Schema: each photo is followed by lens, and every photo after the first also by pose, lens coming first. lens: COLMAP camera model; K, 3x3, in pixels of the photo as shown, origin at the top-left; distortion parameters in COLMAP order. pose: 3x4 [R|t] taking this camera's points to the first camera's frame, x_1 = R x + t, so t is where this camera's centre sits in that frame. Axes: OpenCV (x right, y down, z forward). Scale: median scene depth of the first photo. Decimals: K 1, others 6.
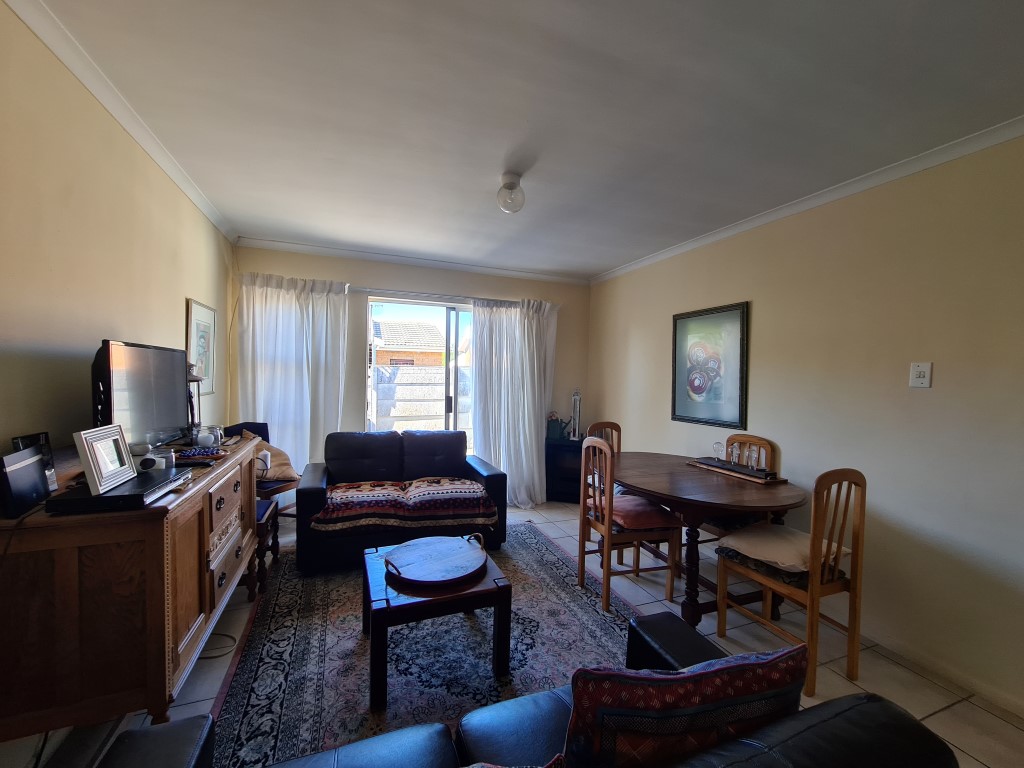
lens RADIAL K [[418.4, 0, 508.4], [0, 418.4, 382.0], [0, 0, 1]] dist [-0.001969, 0.000137]
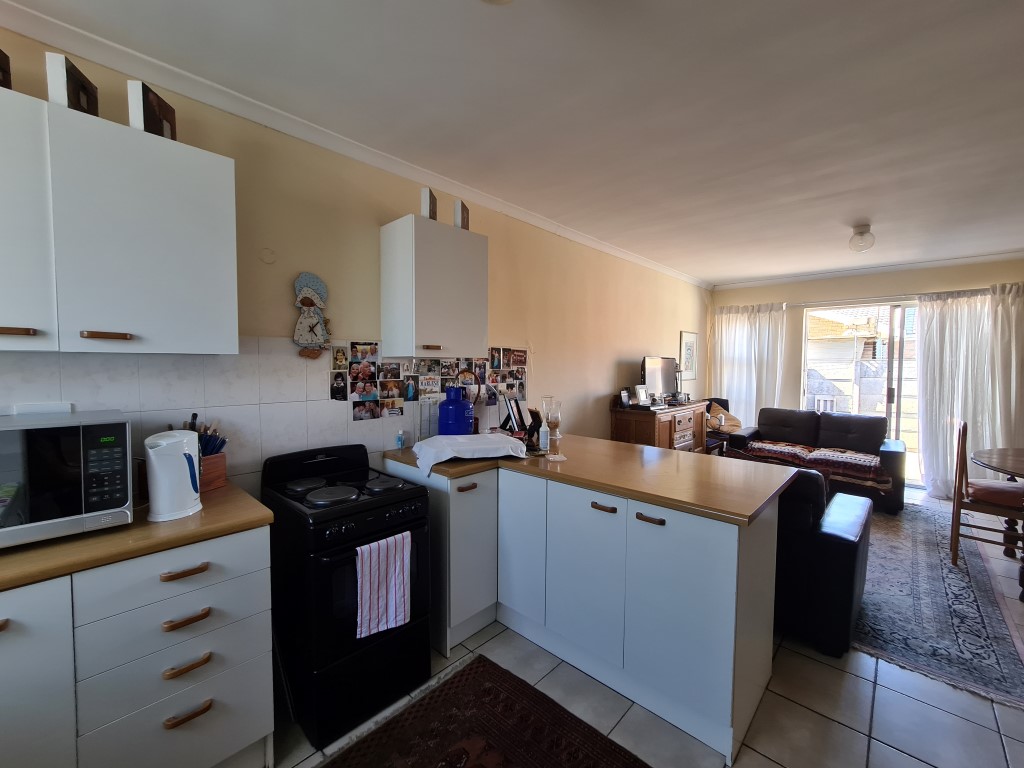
lens RADIAL K [[418.4, 0, 512.2], [0, 418.4, 378.6], [0, 0, 1]] dist [-0.001969, 0.000137]
pose [[0.436373, 0.010657, -0.899703, 0.493738], [-0.010960, 0.999919, 0.006528, 0.016588], [0.899699, 0.007012, 0.436454, -0.430862]]
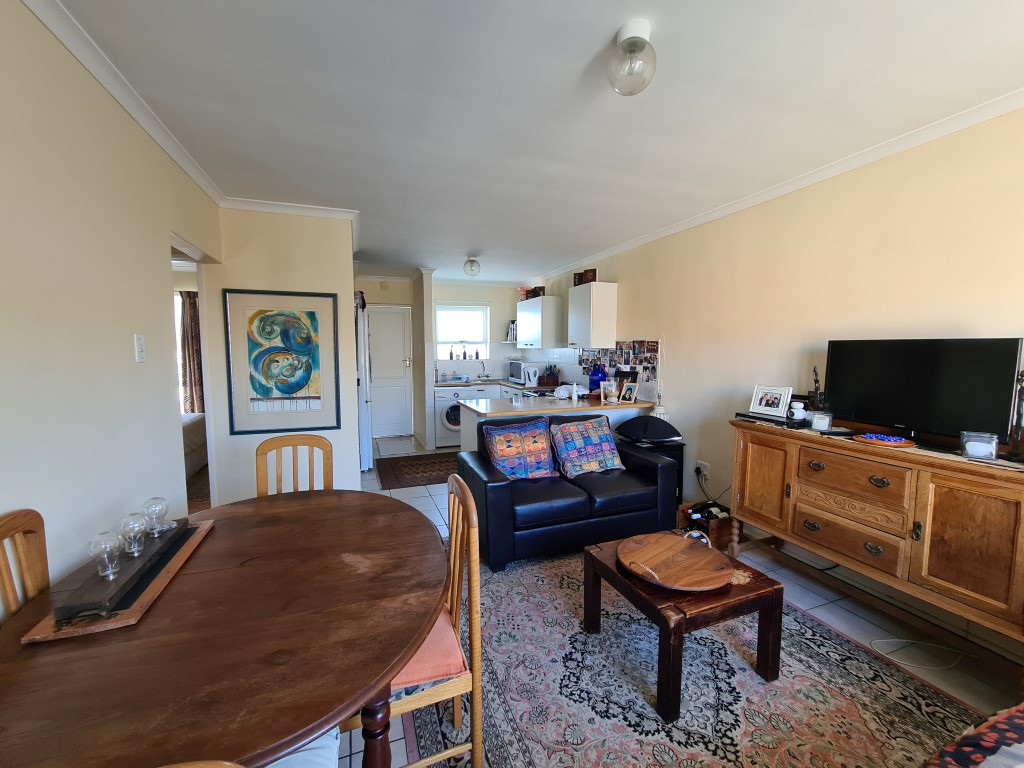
lens RADIAL K [[418.4, 0, 512.1], [0, 418.4, 384.4], [0, 0, 1]] dist [-0.001969, 0.000137]
pose [[-0.999676, -0.025373, 0.001975, 0.106170], [-0.025026, 0.994184, 0.104743, -0.028477], [-0.004621, 0.104660, -0.994497, 1.045976]]
